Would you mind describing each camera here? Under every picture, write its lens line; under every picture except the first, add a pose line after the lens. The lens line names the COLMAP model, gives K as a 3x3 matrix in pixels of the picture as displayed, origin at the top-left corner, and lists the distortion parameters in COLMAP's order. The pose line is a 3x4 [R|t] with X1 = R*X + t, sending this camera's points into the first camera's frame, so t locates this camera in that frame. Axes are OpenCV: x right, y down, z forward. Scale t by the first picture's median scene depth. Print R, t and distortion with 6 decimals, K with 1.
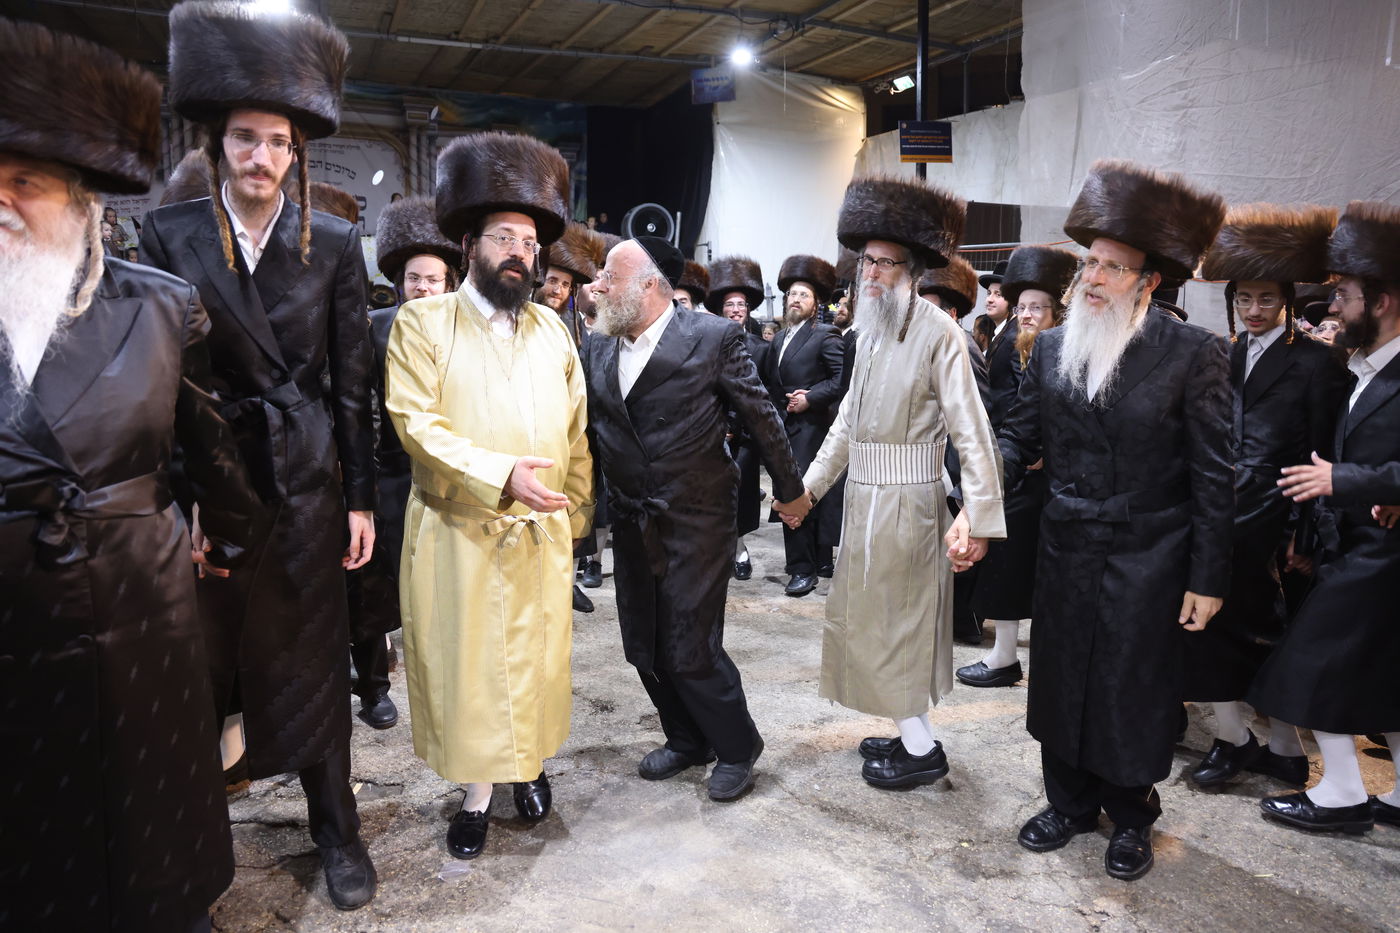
lens RADIAL K [[958.3, 0, 697.7], [0, 958.3, 459.8], [0, 0, 1]] dist [-0.096710, 0.072439]
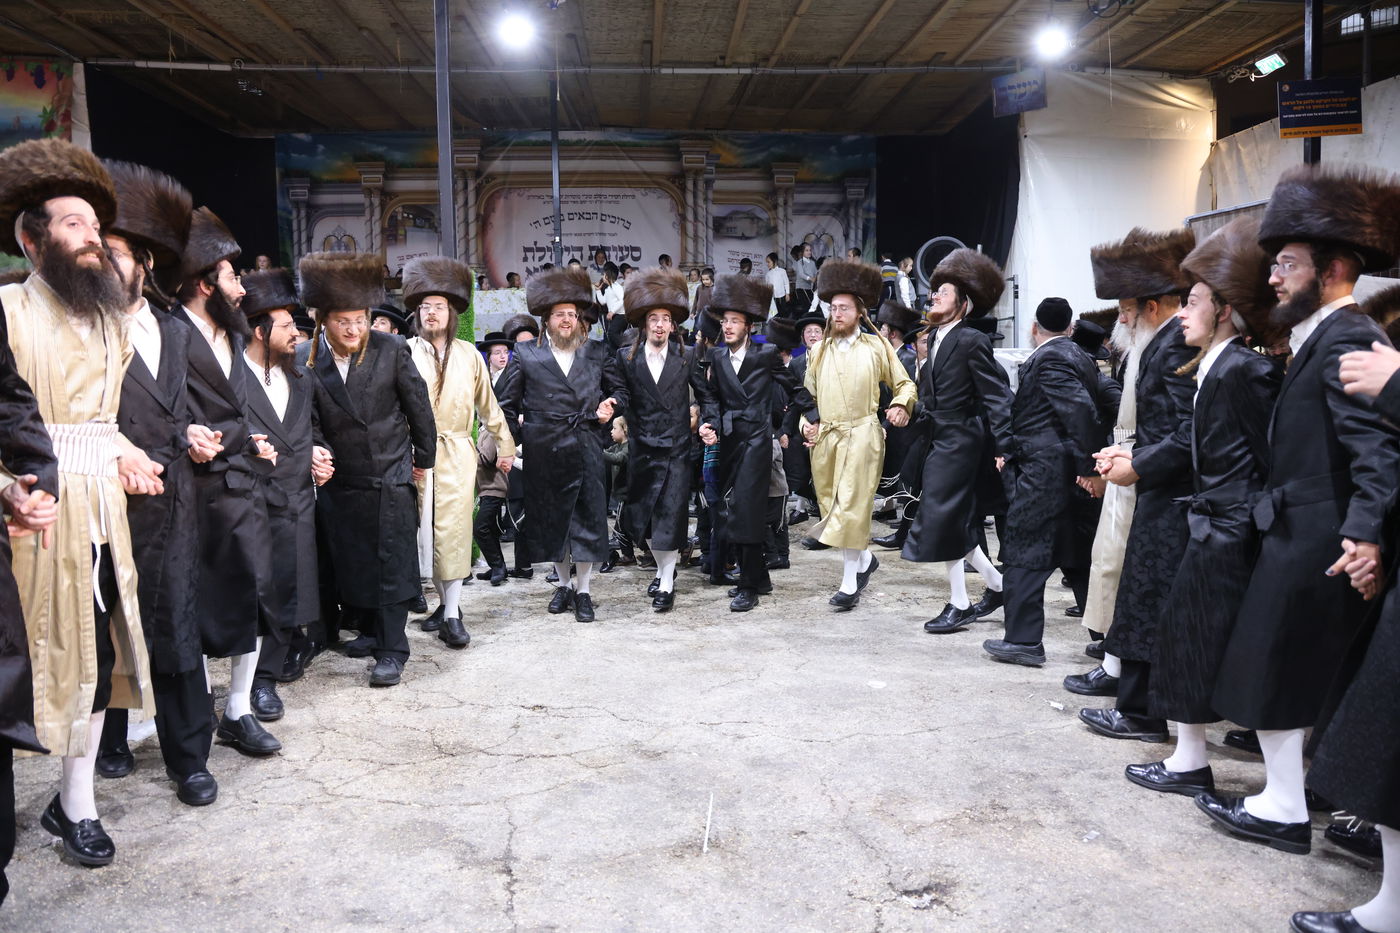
lens RADIAL K [[958.3, 0, 697.7], [0, 958.3, 459.8], [0, 0, 1]] dist [-0.096710, 0.072439]
pose [[0.948689, 0.006583, -0.316141, 0.011257], [-0.026216, 0.997979, -0.057891, -0.009990], [0.315121, 0.063208, 0.946944, 0.129818]]
